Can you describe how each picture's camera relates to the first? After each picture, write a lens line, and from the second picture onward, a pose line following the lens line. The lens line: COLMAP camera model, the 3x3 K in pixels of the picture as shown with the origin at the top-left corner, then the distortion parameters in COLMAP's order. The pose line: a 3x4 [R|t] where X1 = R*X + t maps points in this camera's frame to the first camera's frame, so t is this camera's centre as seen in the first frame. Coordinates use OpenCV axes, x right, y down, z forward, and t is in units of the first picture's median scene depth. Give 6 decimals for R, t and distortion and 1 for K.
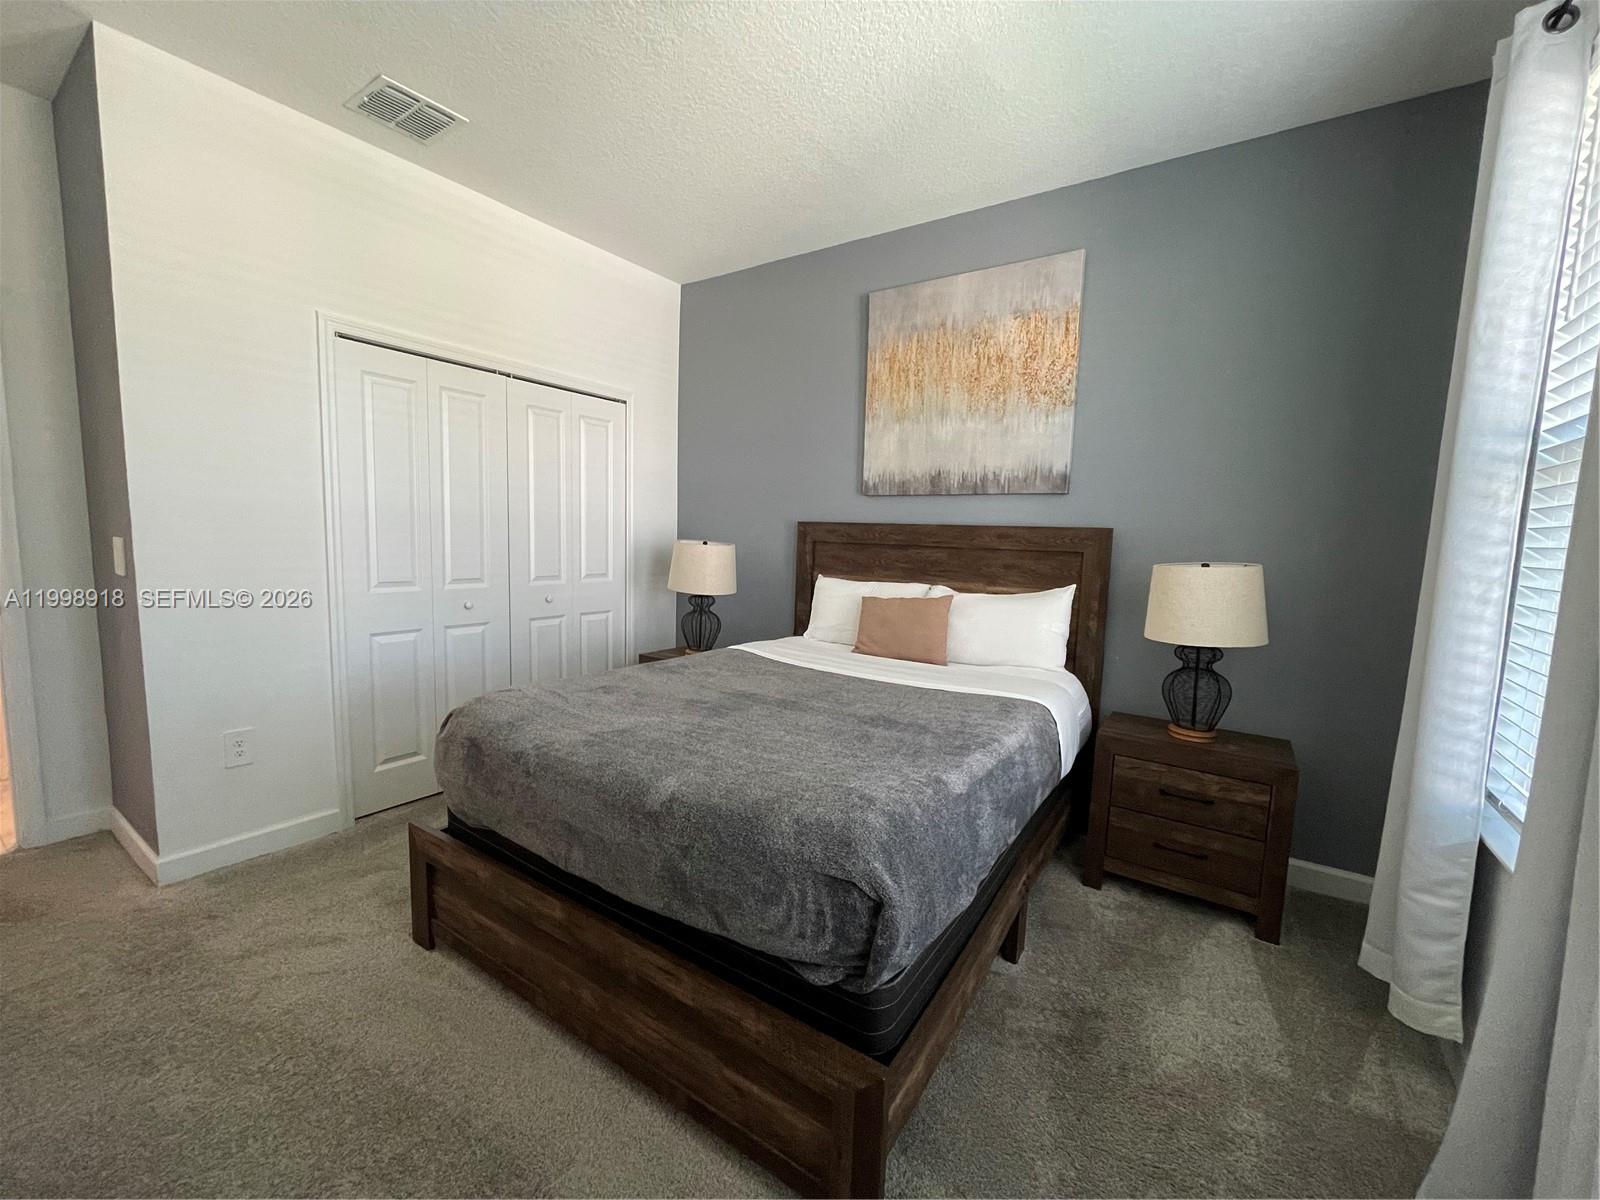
lens RADIAL K [[645.9, 0, 806.4], [0, 645.9, 597.5], [0, 0, 1]] dist [-0.001922, 0.000082]
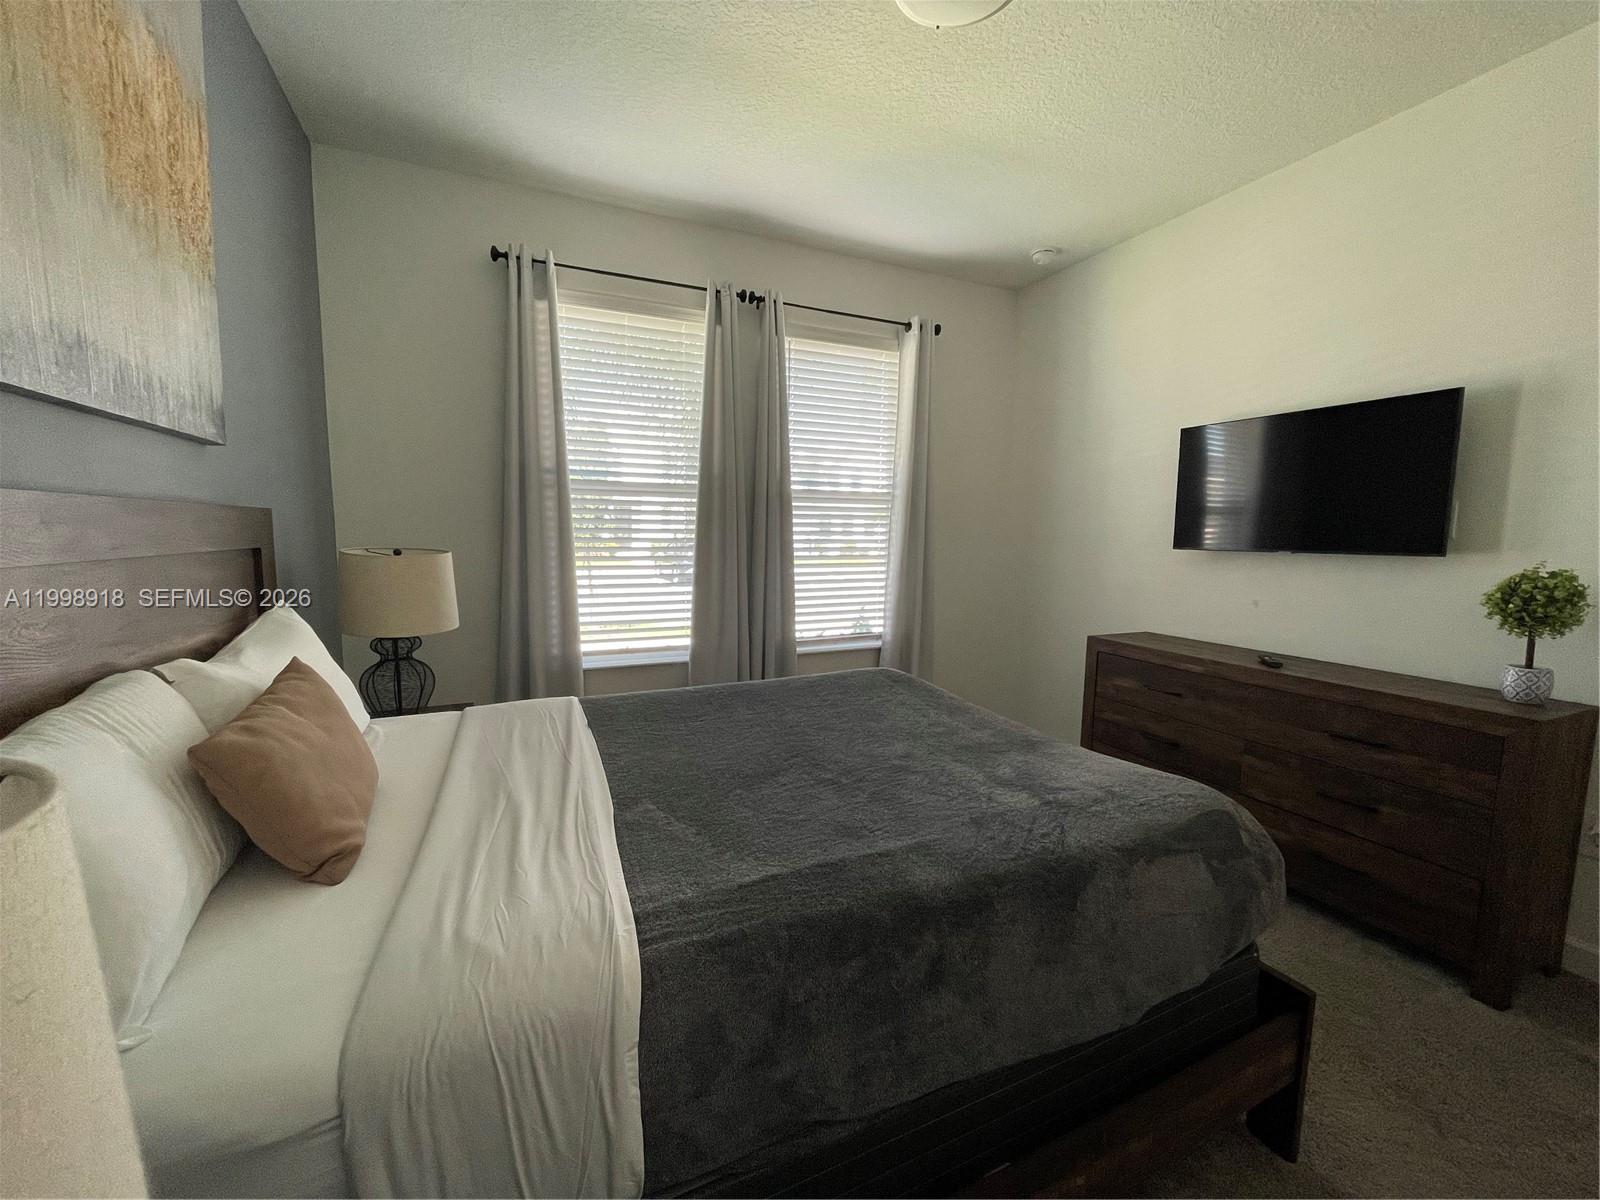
lens RADIAL K [[638.5, 0, 800.0], [0, 638.5, 600.0], [0, 0, 1]] dist [0.001270, 0.000343]
pose [[-0.845358, -0.095315, 0.525628, -0.303758], [0.021030, 0.977252, 0.211034, -0.126155], [-0.533786, 0.189453, -0.824124, 1.127006]]
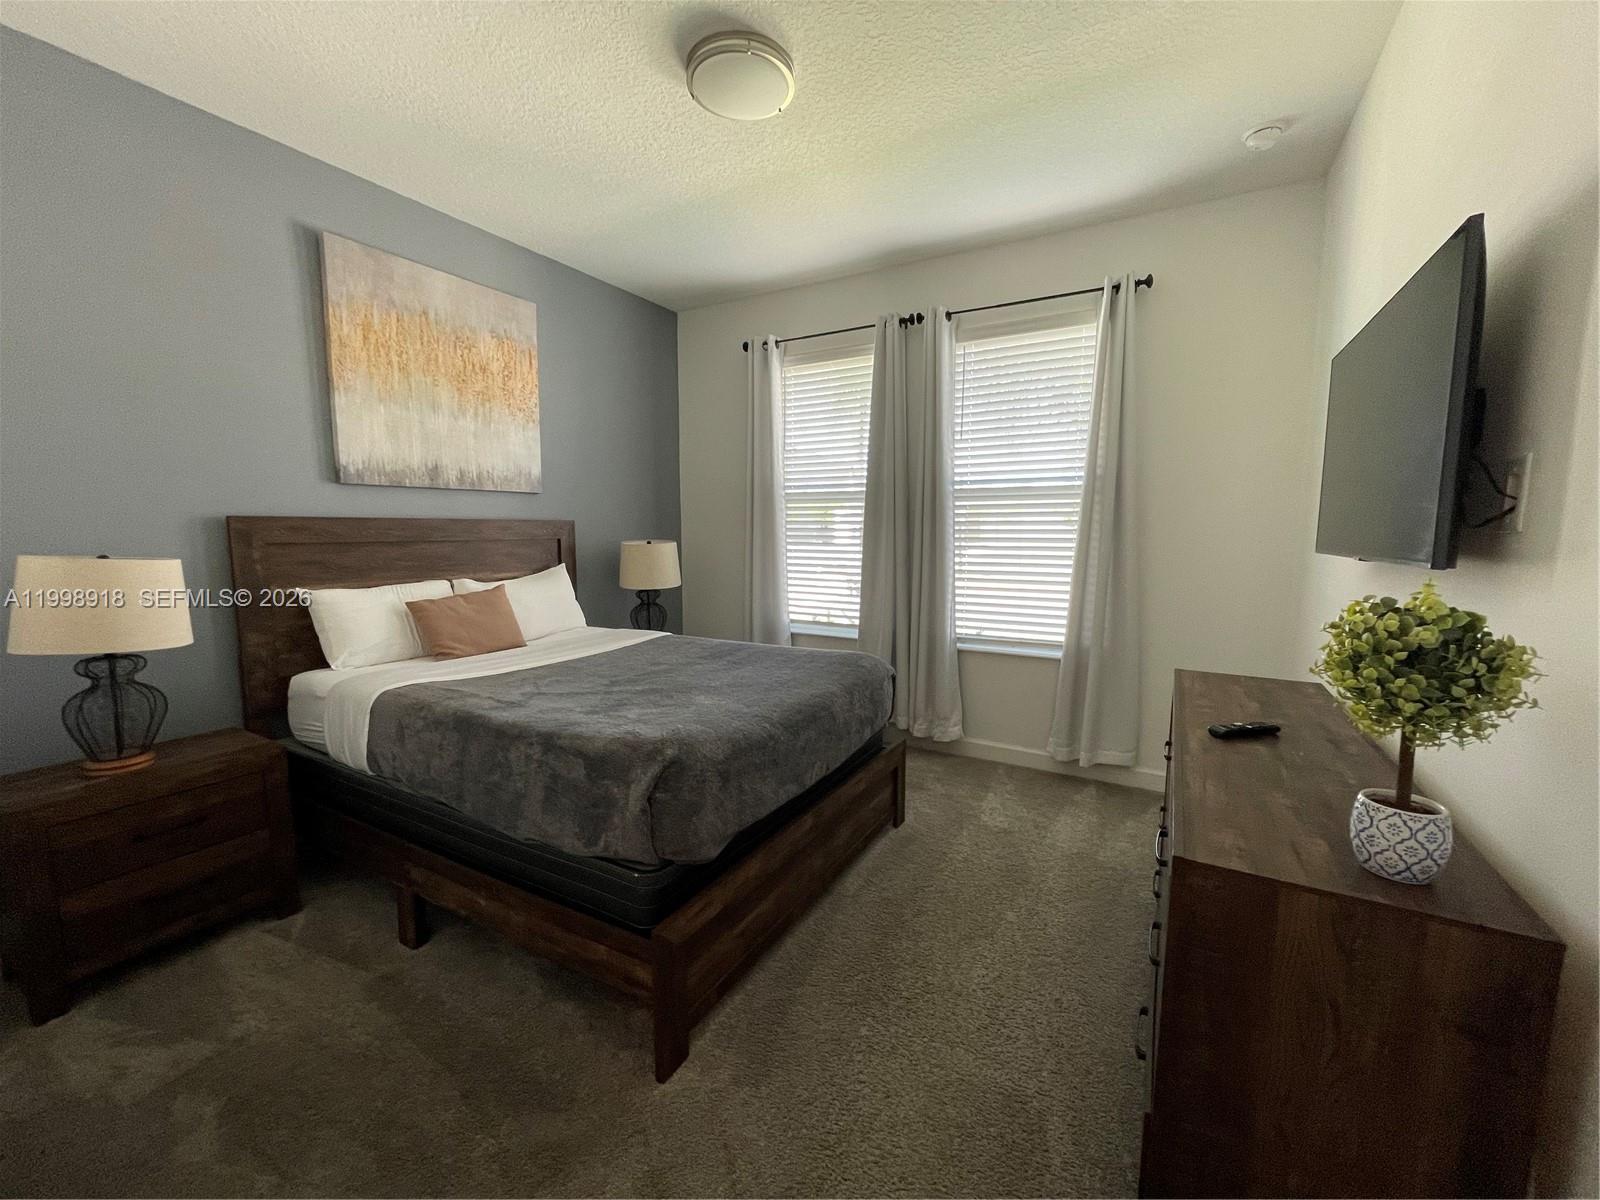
lens RADIAL K [[645.9, 0, 806.4], [0, 645.9, 597.5], [0, 0, 1]] dist [-0.001922, 0.000082]
pose [[-0.073764, -0.134853, 0.988116, -0.851179], [0.101971, 0.984602, 0.141986, -0.080256], [-0.992049, 0.111233, -0.058877, 0.534280]]
